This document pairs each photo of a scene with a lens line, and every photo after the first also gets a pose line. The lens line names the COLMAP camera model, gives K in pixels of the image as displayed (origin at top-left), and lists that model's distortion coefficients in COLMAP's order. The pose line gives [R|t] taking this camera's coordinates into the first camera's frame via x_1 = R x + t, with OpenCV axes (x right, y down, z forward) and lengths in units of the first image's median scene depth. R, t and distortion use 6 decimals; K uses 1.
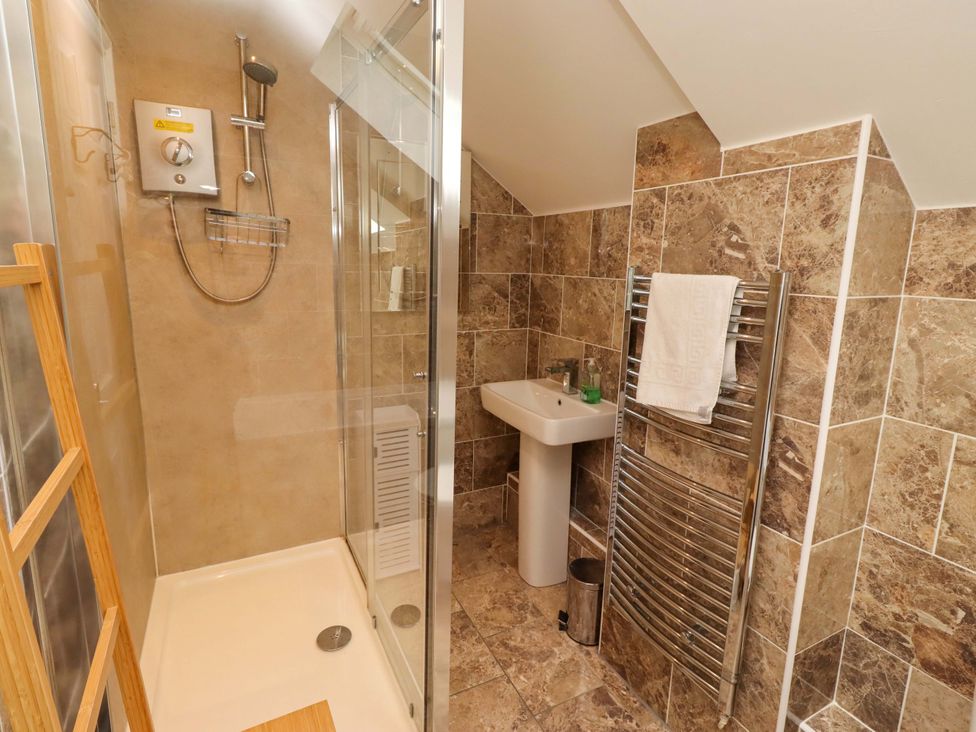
lens RADIAL K [[507.6, 0, 494.8], [0, 507.6, 348.9], [0, 0, 1]] dist [0.003521, -0.000269]
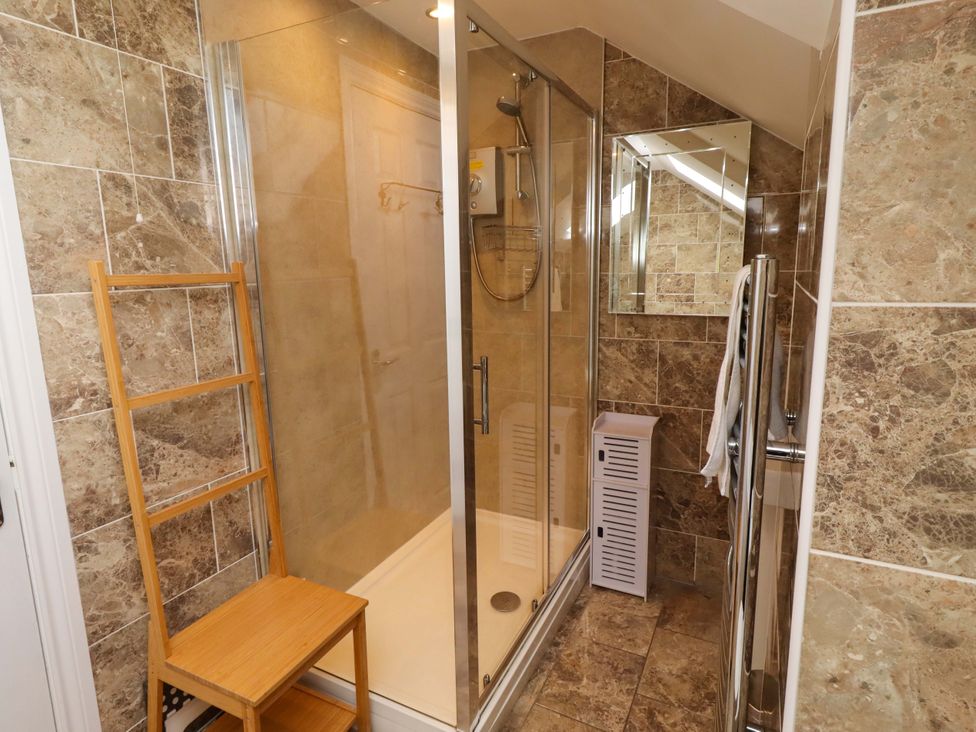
lens RADIAL K [[535.4, 0, 492.1], [0, 535.4, 350.5], [0, 0, 1]] dist [0.001324, -0.000067]
pose [[0.590111, 0.098786, -0.801255, 0.514180], [-0.108278, 0.993203, 0.042706, -0.022117], [0.800028, 0.061557, 0.596797, 0.227594]]
